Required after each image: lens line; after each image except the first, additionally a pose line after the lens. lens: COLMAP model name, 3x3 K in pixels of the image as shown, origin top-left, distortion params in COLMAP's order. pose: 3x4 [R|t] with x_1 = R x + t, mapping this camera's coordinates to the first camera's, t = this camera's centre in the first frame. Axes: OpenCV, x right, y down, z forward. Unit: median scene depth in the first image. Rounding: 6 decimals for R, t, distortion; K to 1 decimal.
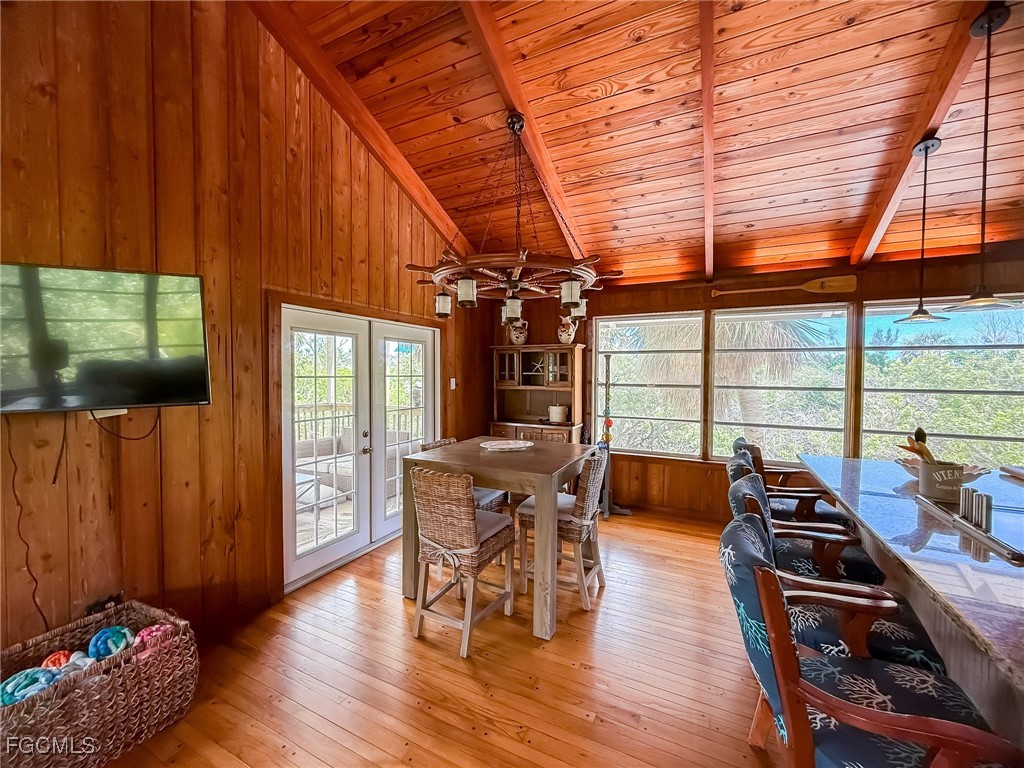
lens RADIAL K [[432.6, 0, 527.5], [0, 432.6, 384.9], [0, 0, 1]] dist [0.000894, -0.000186]
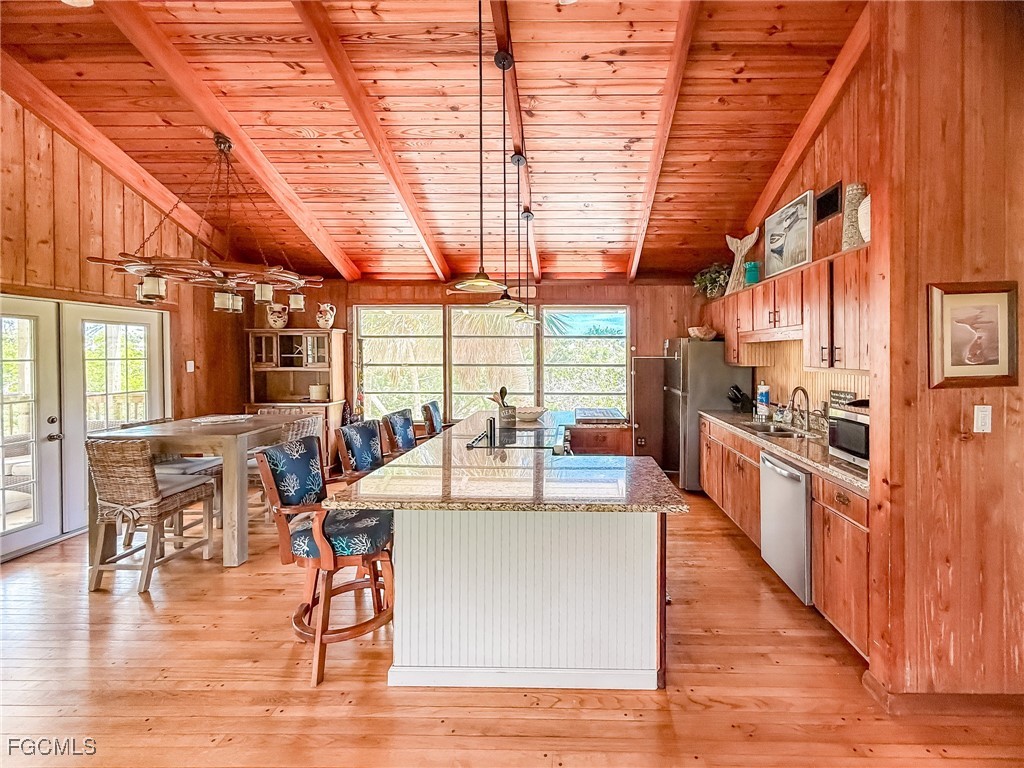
lens RADIAL K [[432.6, 0, 577.0], [0, 432.6, 359.8], [0, 0, 1]] dist [0.000894, -0.000186]
pose [[0.899467, -0.009272, 0.436891, 0.255170], [0.015268, 0.999831, -0.010214, 0.008170], [-0.436722, 0.015857, 0.899457, -0.375665]]
